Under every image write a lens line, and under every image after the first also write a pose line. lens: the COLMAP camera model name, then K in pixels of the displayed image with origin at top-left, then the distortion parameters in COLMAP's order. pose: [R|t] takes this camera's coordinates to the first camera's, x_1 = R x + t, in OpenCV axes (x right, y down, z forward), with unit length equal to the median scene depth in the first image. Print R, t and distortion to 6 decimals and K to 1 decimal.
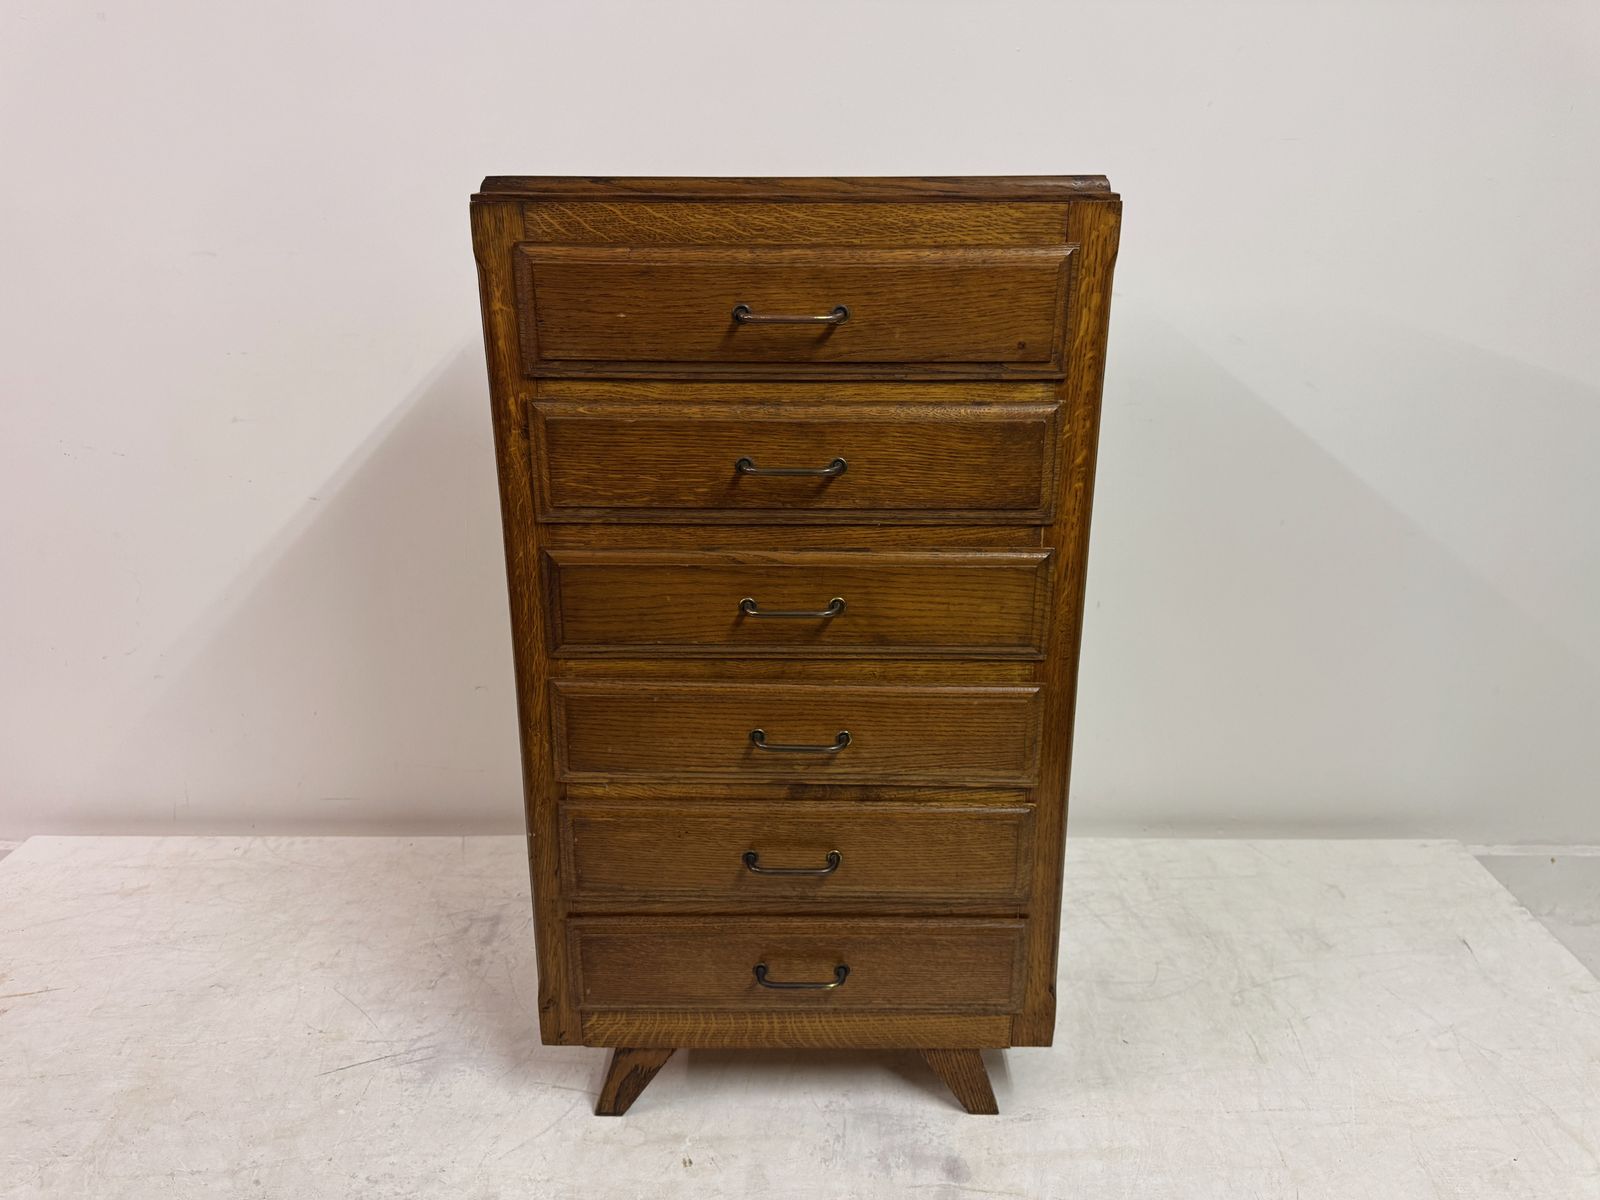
lens RADIAL K [[1169.4, 0, 805.1], [0, 1169.4, 597.3], [0, 0, 1]] dist [0.083495, -0.121275]
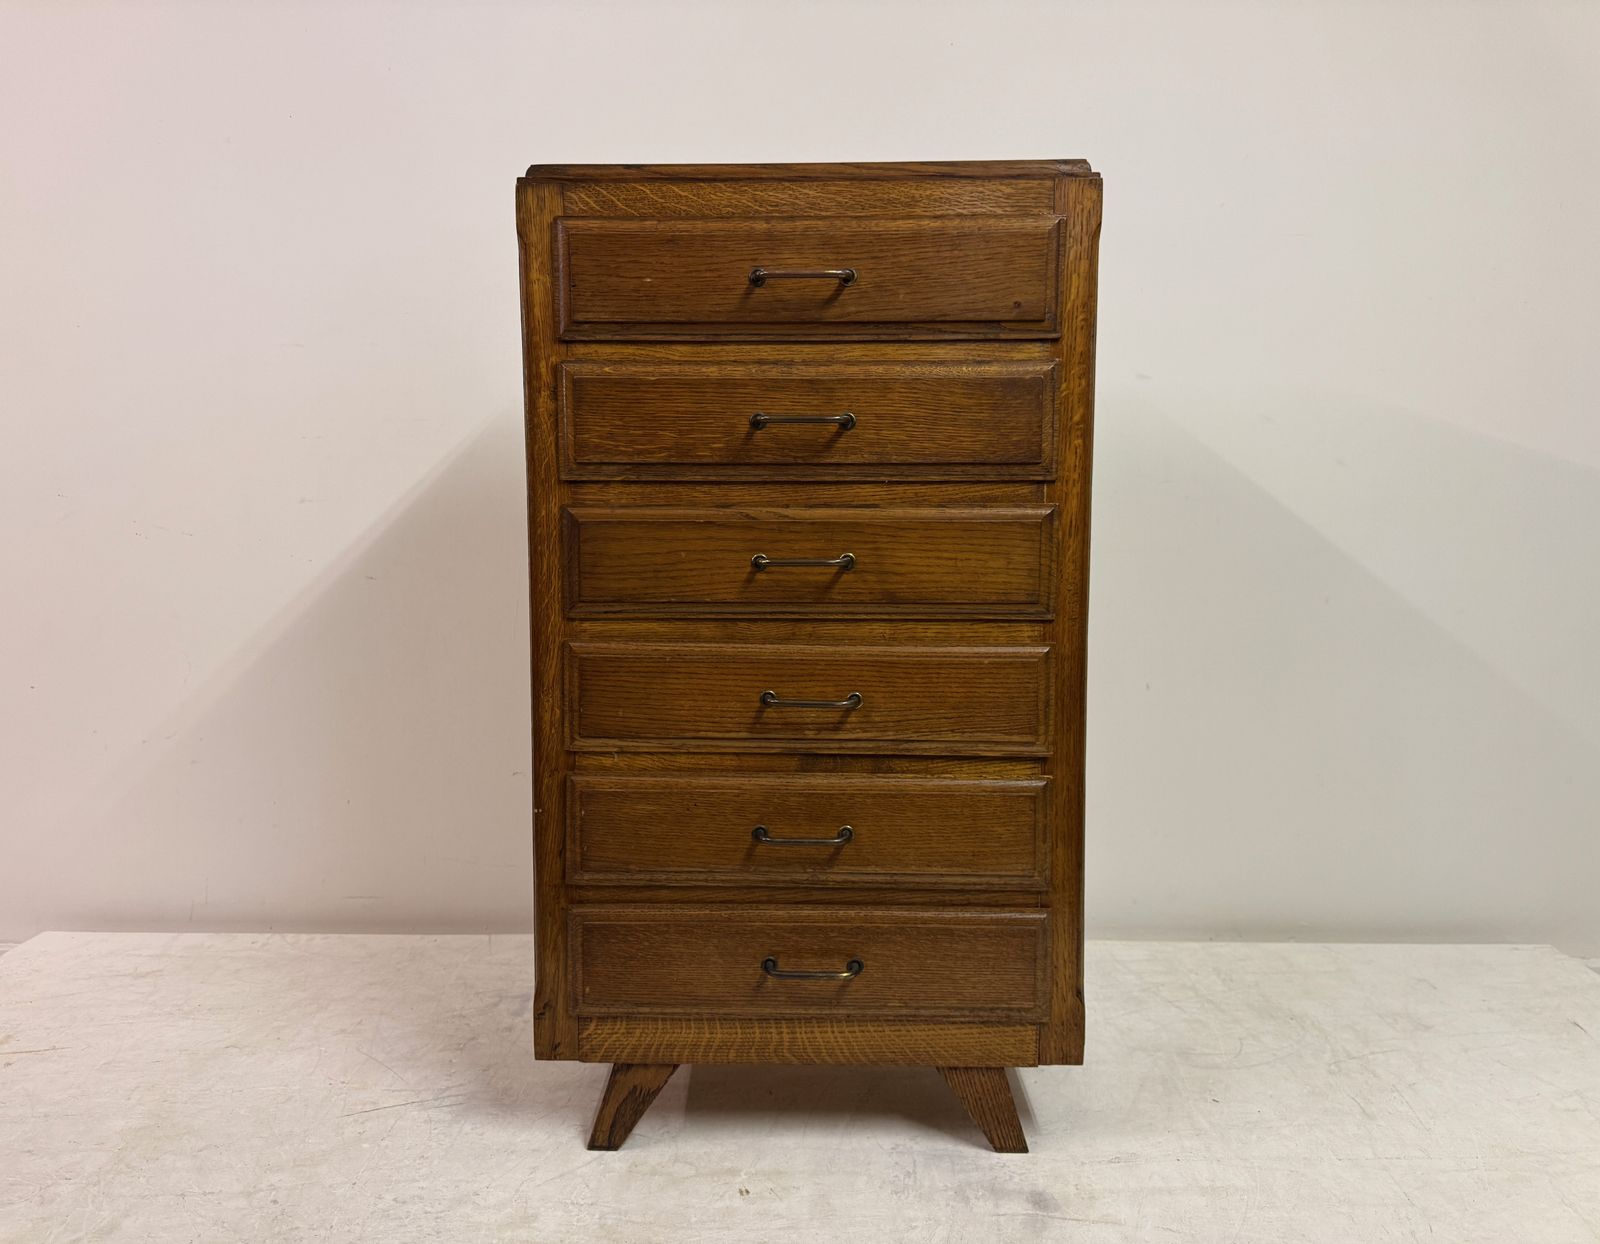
lens RADIAL K [[1203.3, 0, 771.7], [0, 1203.3, 618.5], [0, 0, 1]] dist [0.107644, -0.237714]
pose [[0.999728, -0.001394, -0.023270, -0.014337], [-0.004105, 0.972079, -0.234617, 0.308205], [0.022947, 0.234648, 0.971809, -0.016584]]
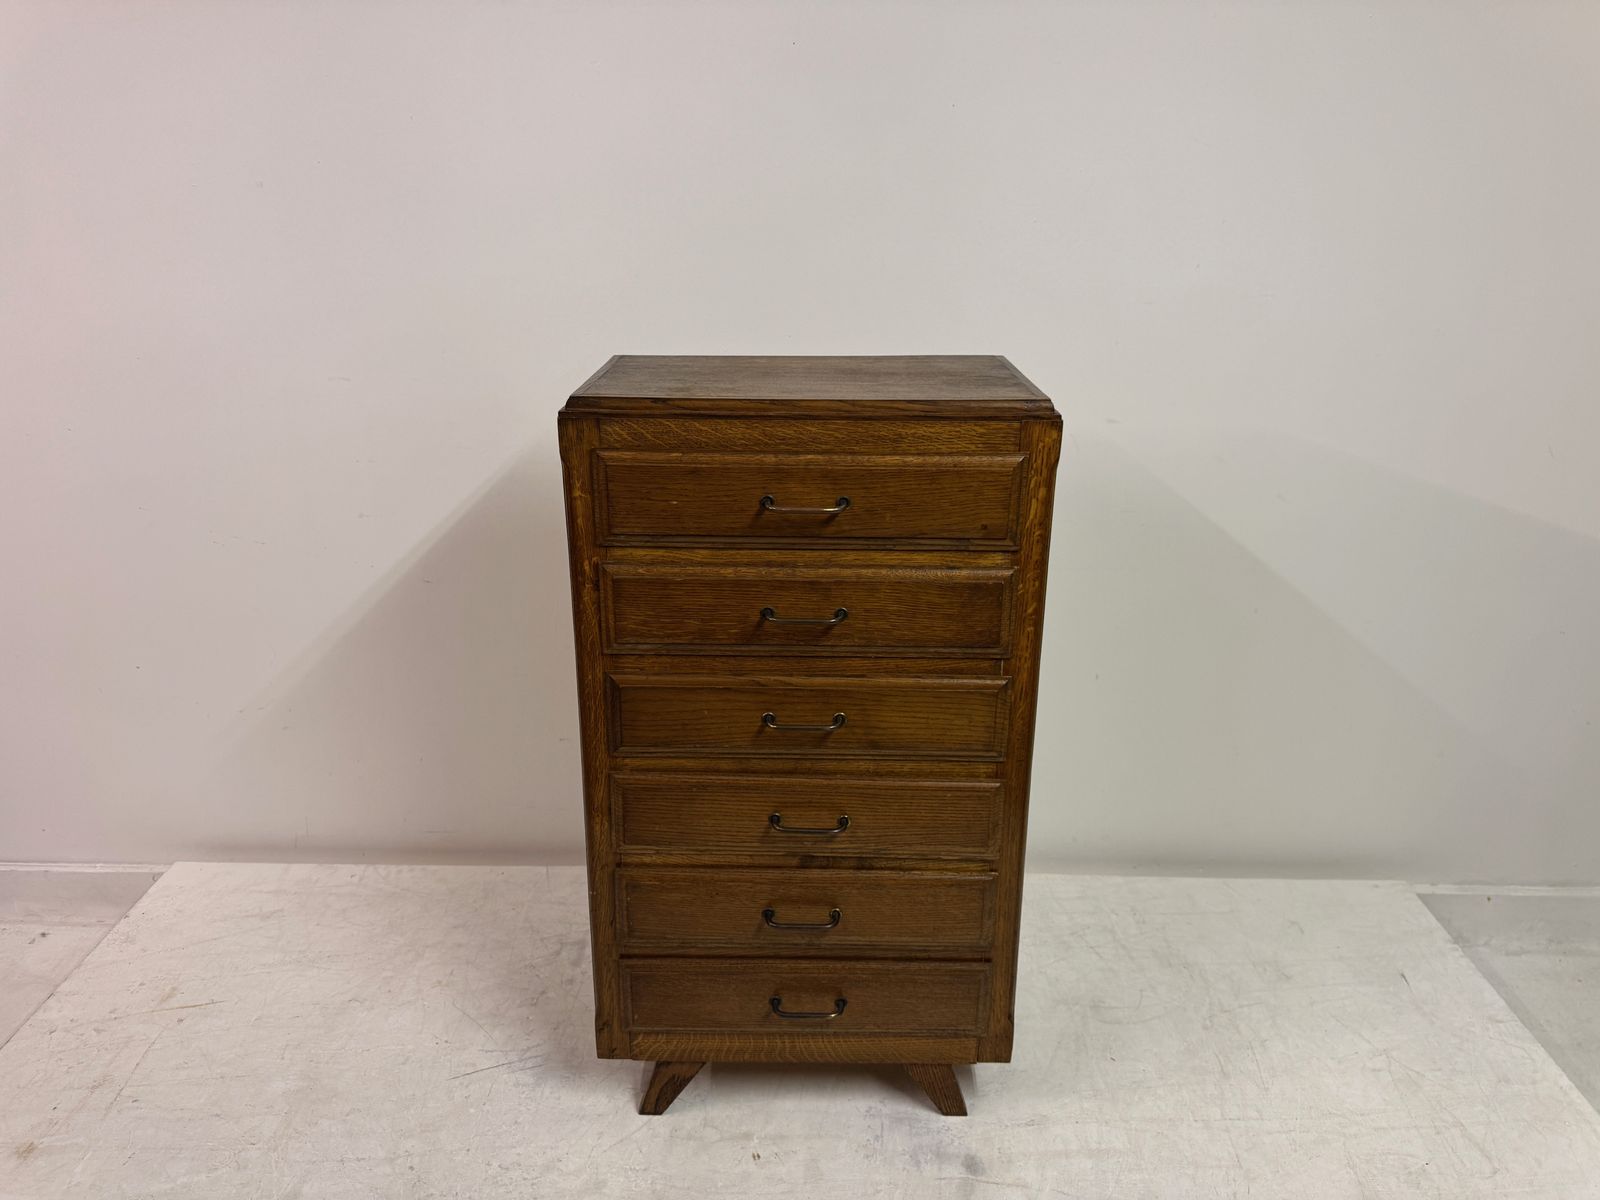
lens RADIAL K [[1171.6, 0, 808.4], [0, 1171.6, 564.9], [0, 0, 1]] dist [0.087842, -0.243132]
pose [[0.999966, 0.008271, 0.000396, -0.008147], [-0.008273, 0.999956, 0.004507, -0.166692], [-0.000359, -0.004510, 0.999990, -0.267595]]
